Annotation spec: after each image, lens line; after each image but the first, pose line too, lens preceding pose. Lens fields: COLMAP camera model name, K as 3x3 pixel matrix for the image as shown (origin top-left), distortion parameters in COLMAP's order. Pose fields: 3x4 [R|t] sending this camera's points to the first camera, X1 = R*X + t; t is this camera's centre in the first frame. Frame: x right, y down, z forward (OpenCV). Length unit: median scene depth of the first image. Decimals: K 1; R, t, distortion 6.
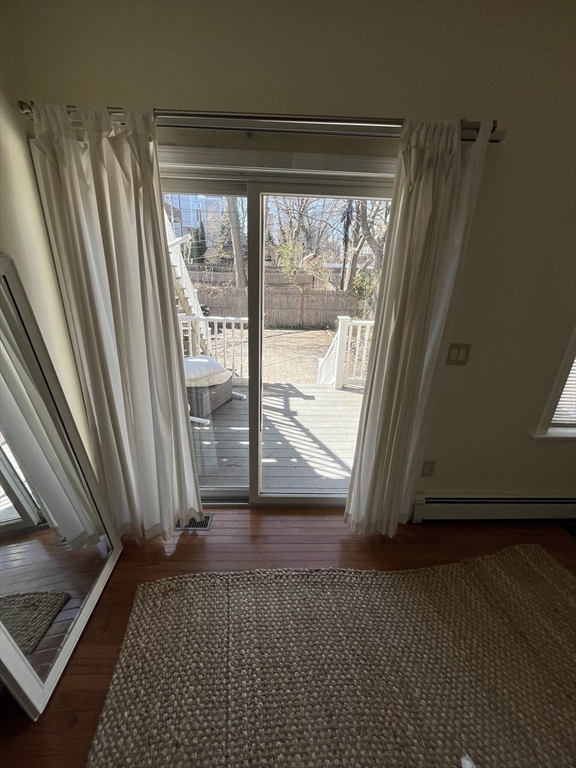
lens RADIAL K [[311.3, 0, 284.9], [0, 311.3, 382.9], [0, 0, 1]] dist [-0.002287, -0.000754]
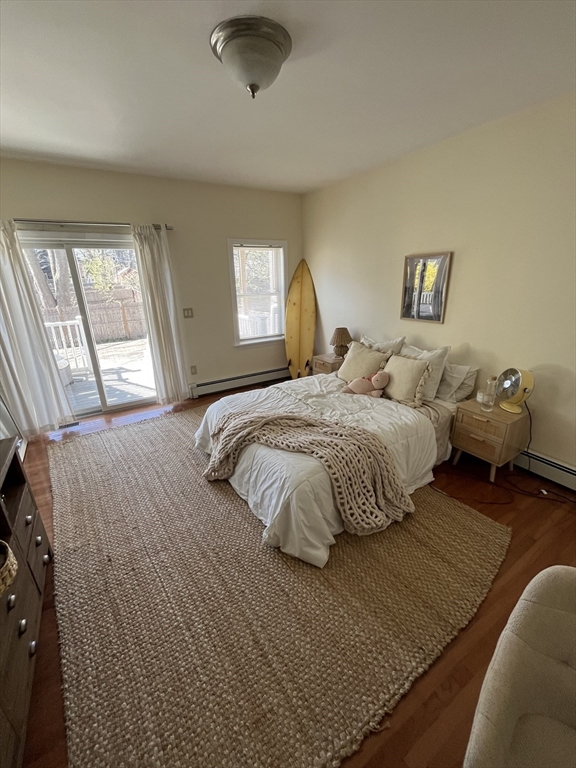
lens RADIAL K [[311.3, 0, 284.9], [0, 311.3, 382.9], [0, 0, 1]] dist [-0.002287, -0.000754]
pose [[0.866187, -0.211902, 0.452569, 0.003035], [0.225542, 0.973929, 0.024341, 0.063691], [-0.445928, 0.080990, 0.891397, -0.163565]]
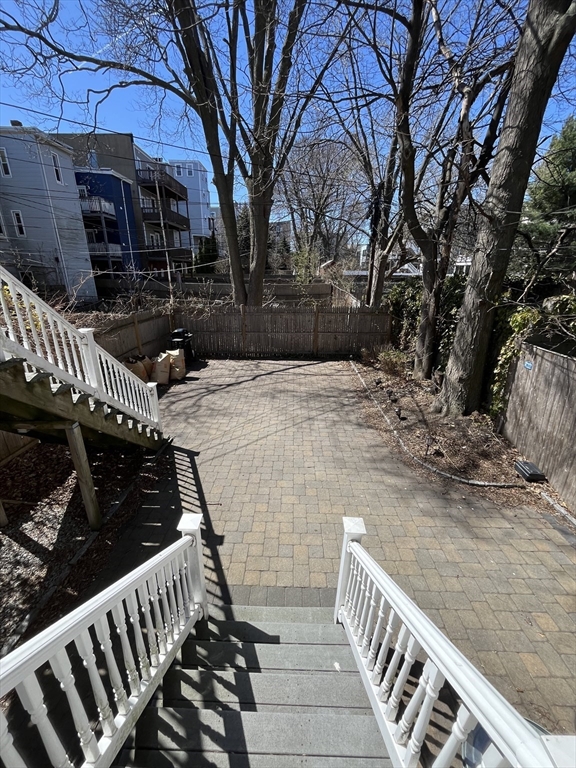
lens RADIAL K [[311.3, 0, 284.9], [0, 311.3, 382.9], [0, 0, 1]] dist [-0.002287, -0.000754]
pose [[0.998311, 0.000860, -0.058095, 0.024728], [-0.002223, 0.999724, -0.023397, -0.100222], [0.058059, 0.023487, 0.998037, 0.260037]]
